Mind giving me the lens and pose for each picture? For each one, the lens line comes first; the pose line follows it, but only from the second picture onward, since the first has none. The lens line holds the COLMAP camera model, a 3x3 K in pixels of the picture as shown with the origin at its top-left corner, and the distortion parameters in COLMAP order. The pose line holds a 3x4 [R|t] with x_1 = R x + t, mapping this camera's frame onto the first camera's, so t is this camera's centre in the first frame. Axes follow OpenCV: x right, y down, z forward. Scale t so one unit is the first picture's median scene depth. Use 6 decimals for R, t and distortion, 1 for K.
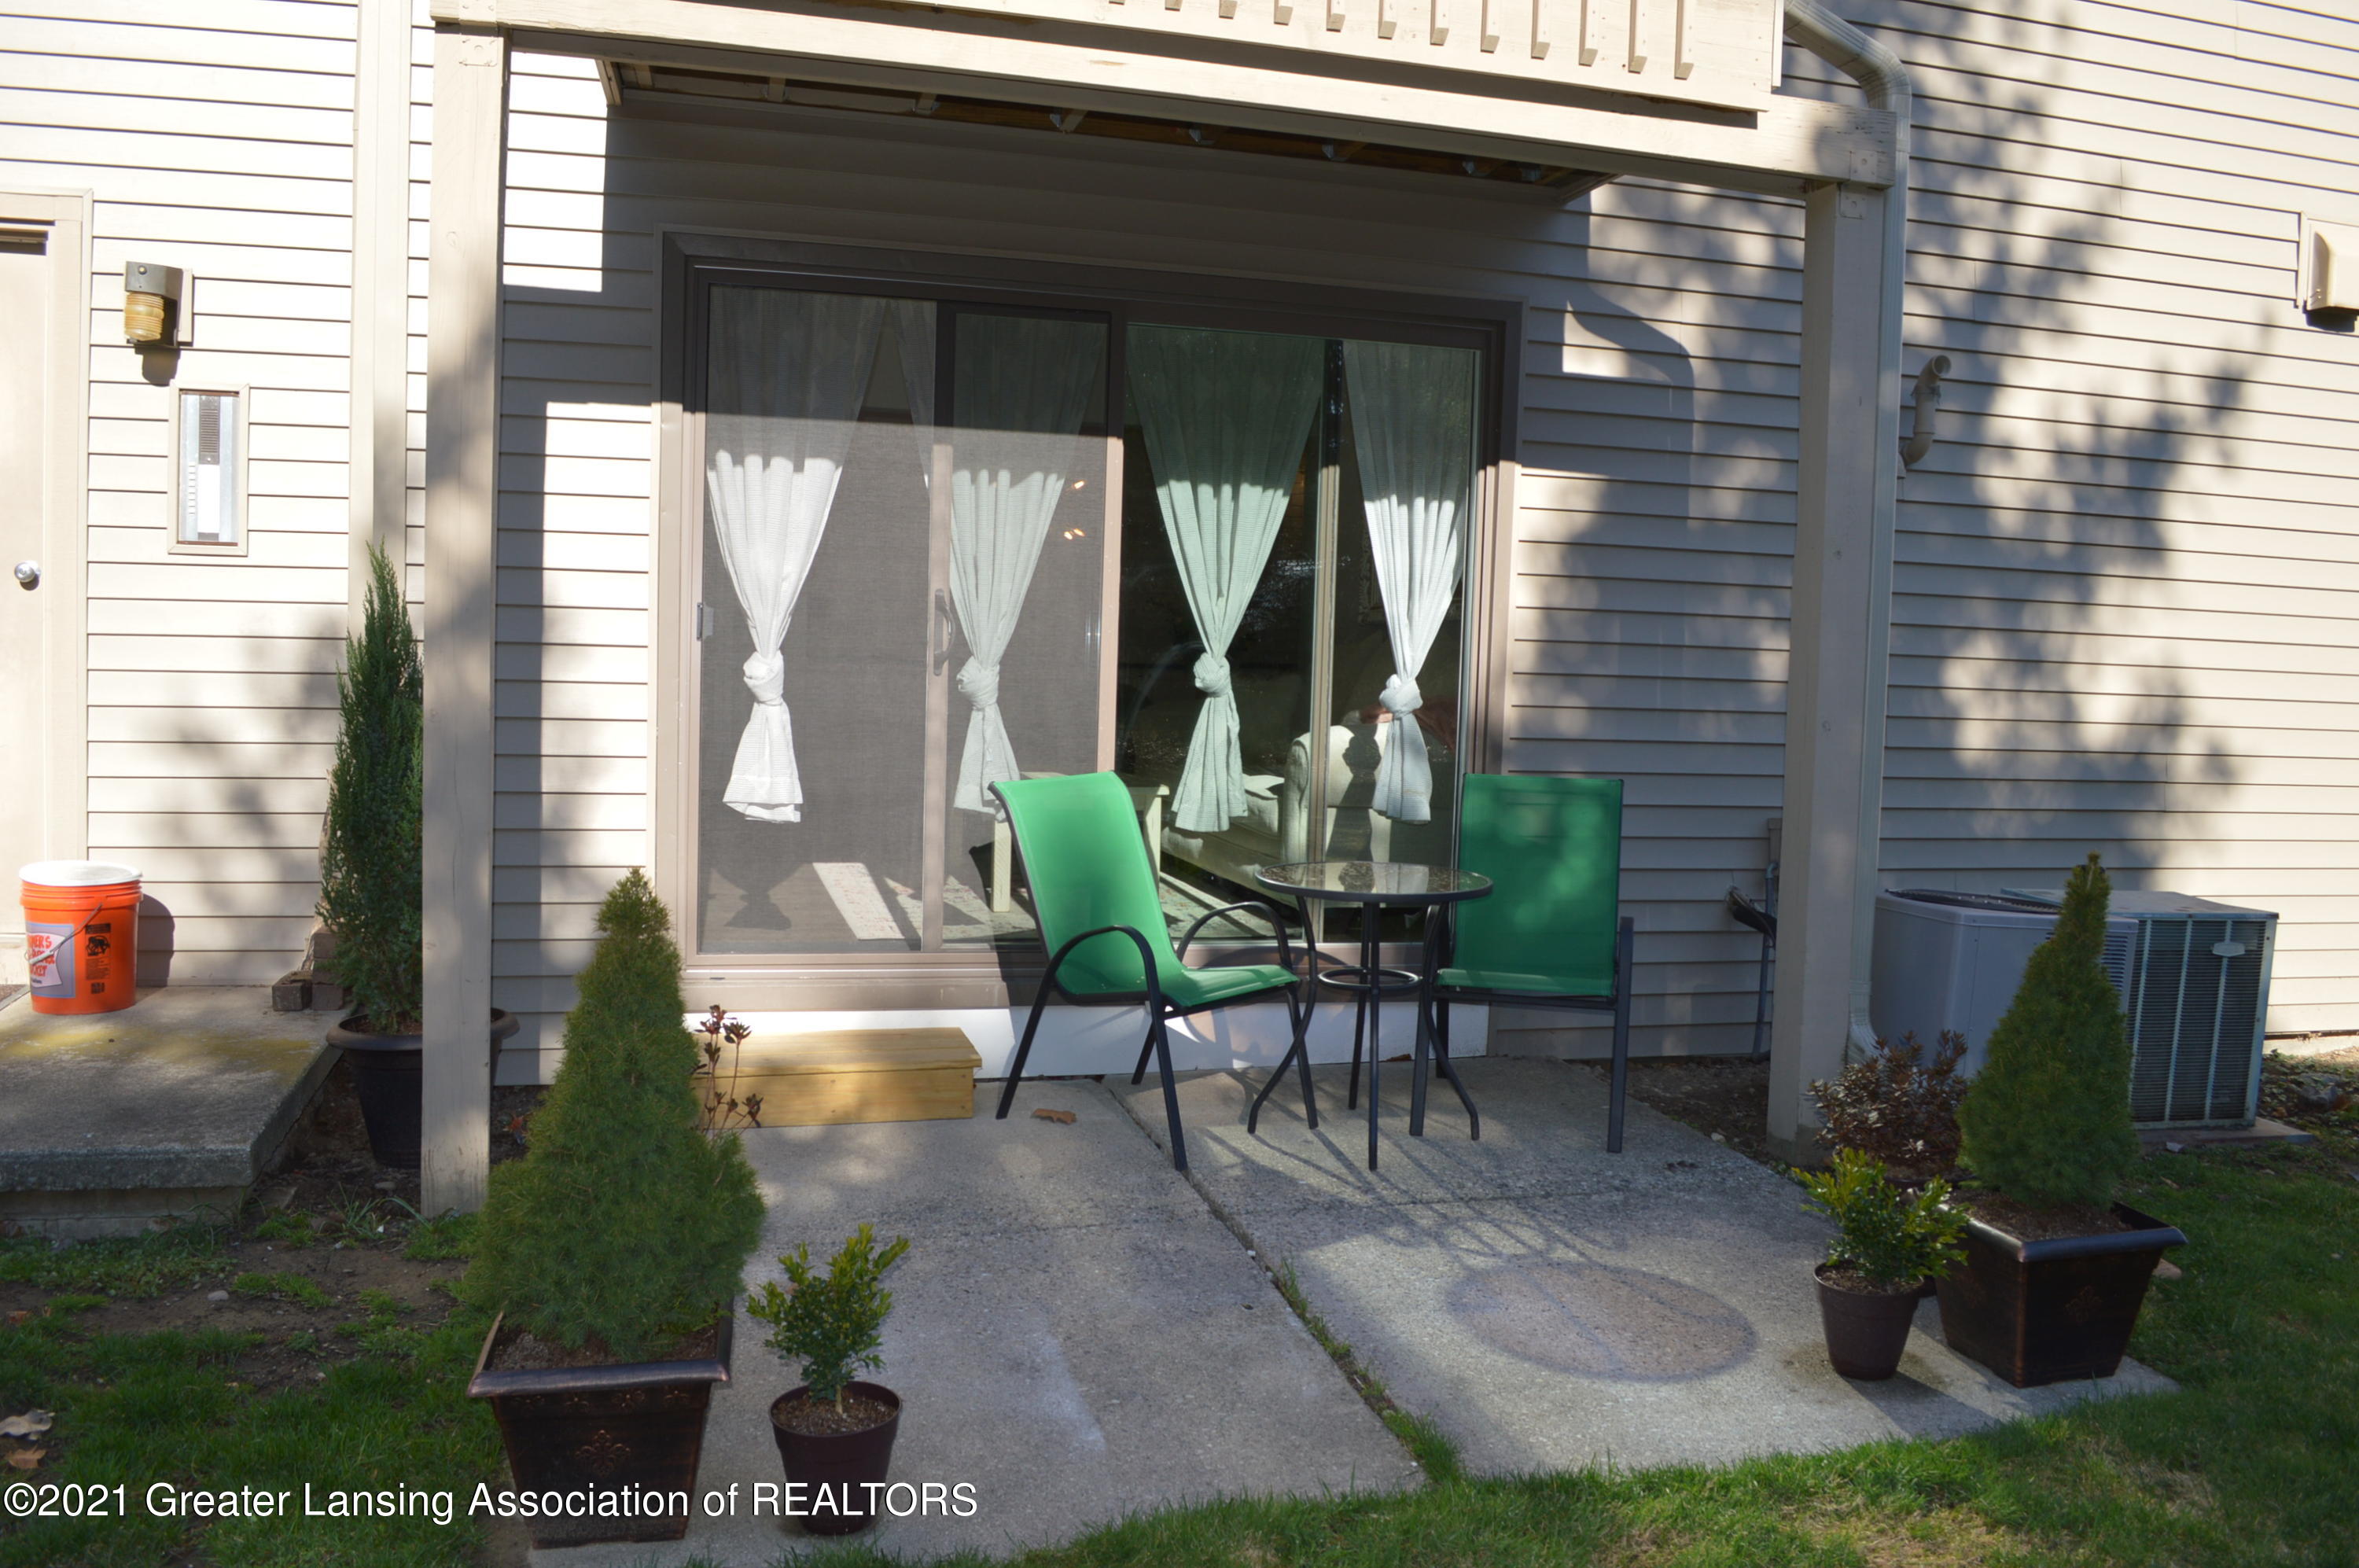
lens RADIAL K [[1875.6, 0, 1179.6], [0, 1875.6, 784.6], [0, 0, 1]] dist [-0.086500, 0.016060]
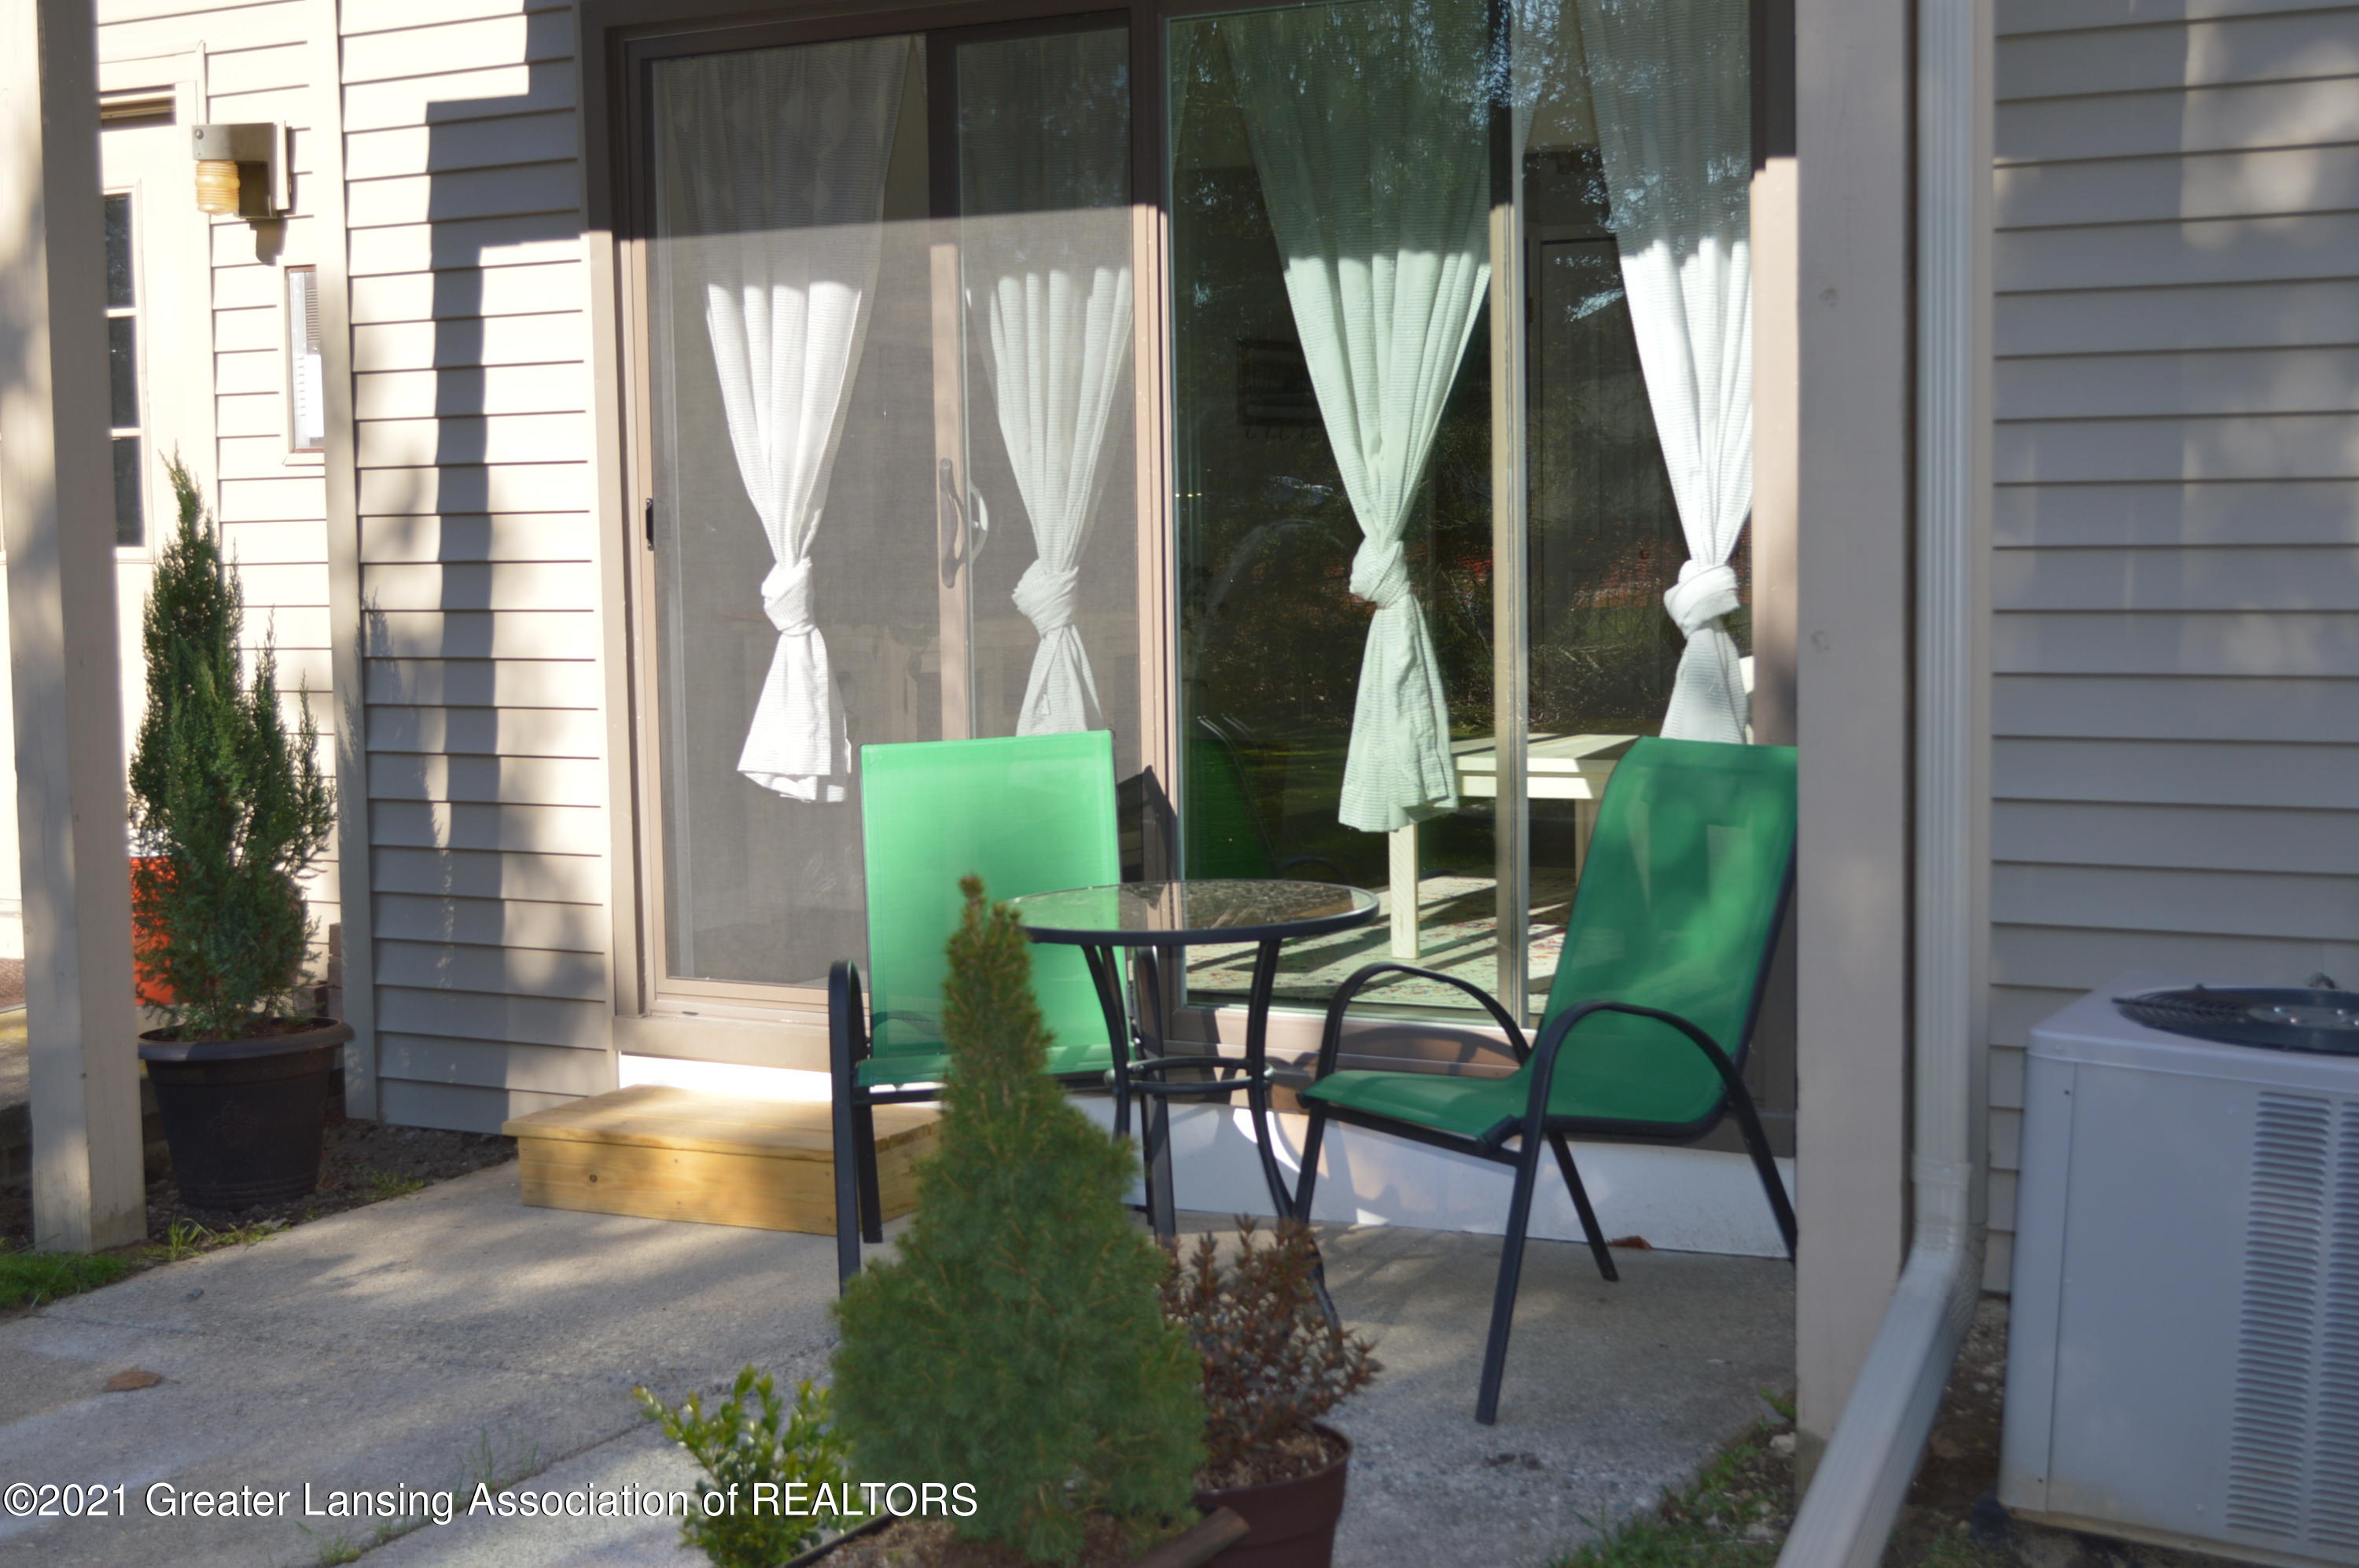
lens RADIAL K [[3221.8, 0, 1179.6], [0, 3221.8, 786.4], [0, 0, 1]] dist [-0.031232, 0.000000]
pose [[0.721481, 0.014699, -0.692279, 0.775423], [-0.007758, 0.999883, 0.013146, -0.002868], [0.692391, -0.004114, 0.721510, 0.231136]]
